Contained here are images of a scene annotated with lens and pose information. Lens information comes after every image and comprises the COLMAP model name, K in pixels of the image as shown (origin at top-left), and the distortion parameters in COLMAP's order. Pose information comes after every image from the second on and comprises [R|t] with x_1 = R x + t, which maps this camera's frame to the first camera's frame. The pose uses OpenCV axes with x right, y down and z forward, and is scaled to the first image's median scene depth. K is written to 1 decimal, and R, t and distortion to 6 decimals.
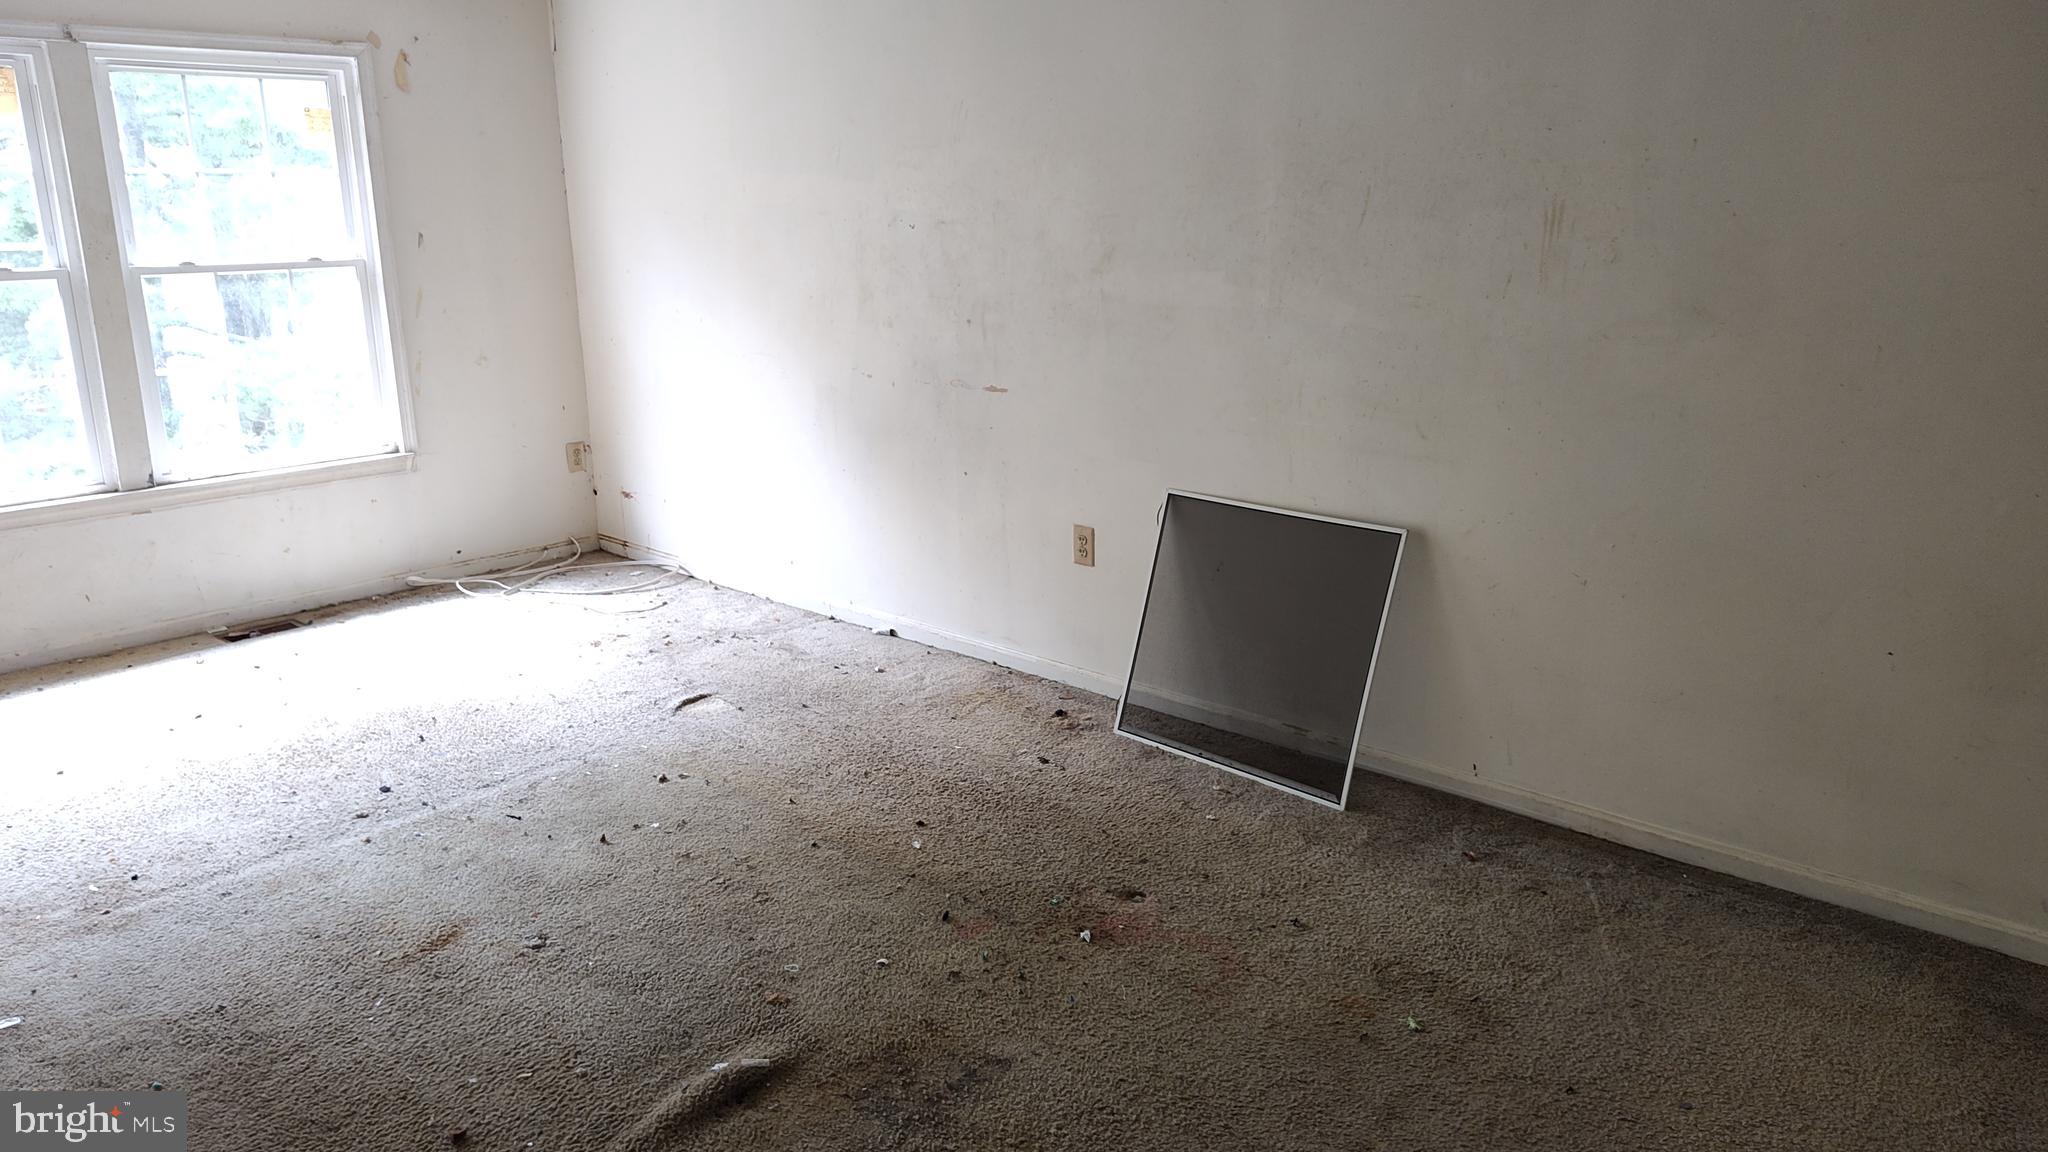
lens RADIAL K [[1357.9, 0, 1024.0], [0, 1357.9, 576.0], [0, 0, 1]] dist [0.000251, -0.001206]
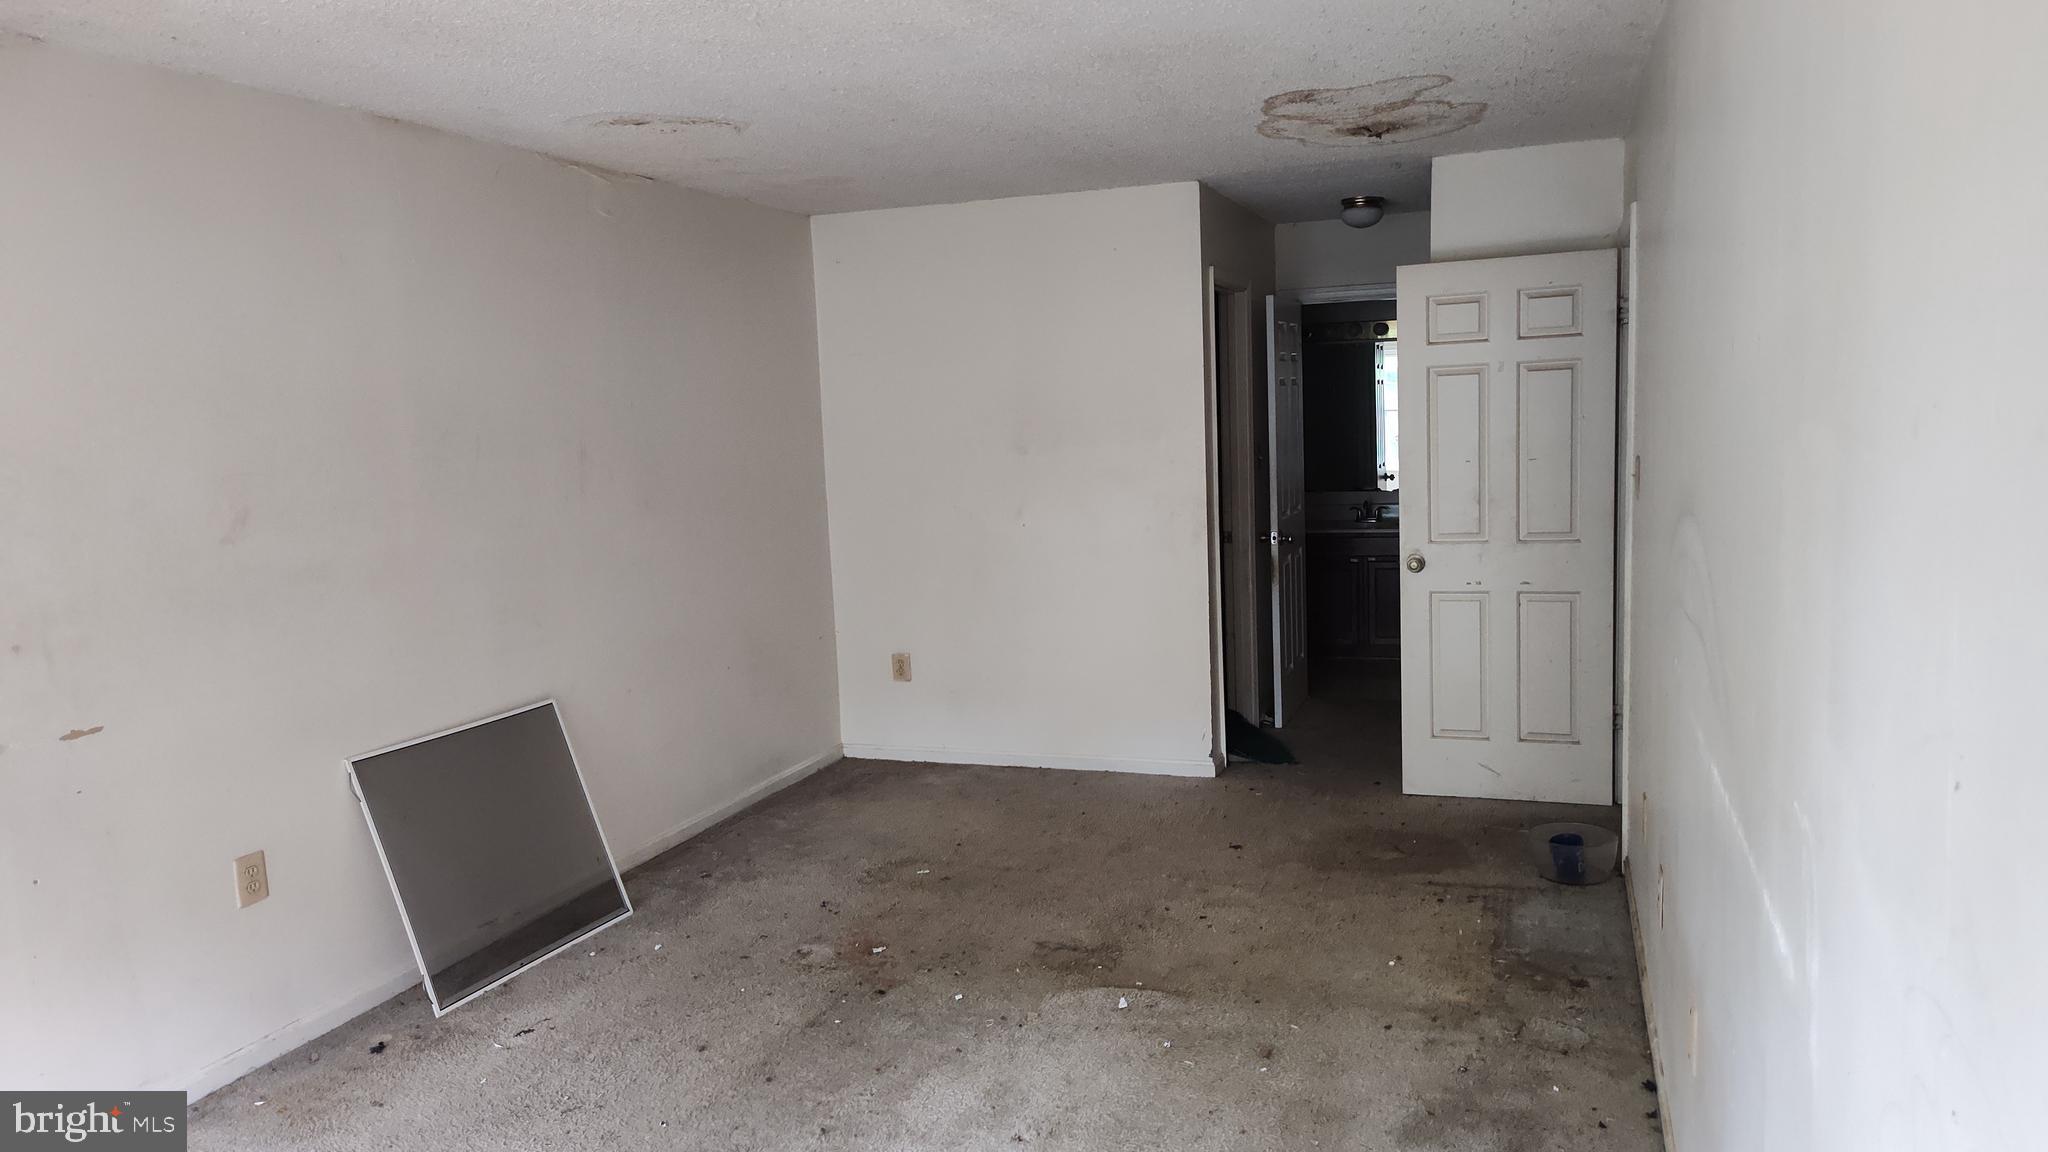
lens RADIAL K [[1357.9, 0, 1024.0], [0, 1357.9, 576.0], [0, 0, 1]] dist [0.000251, -0.001206]
pose [[-0.354650, -0.093166, 0.930346, -0.933932], [0.288362, 0.935621, 0.203619, -0.244078], [-0.889422, 0.340489, -0.304952, 0.866959]]
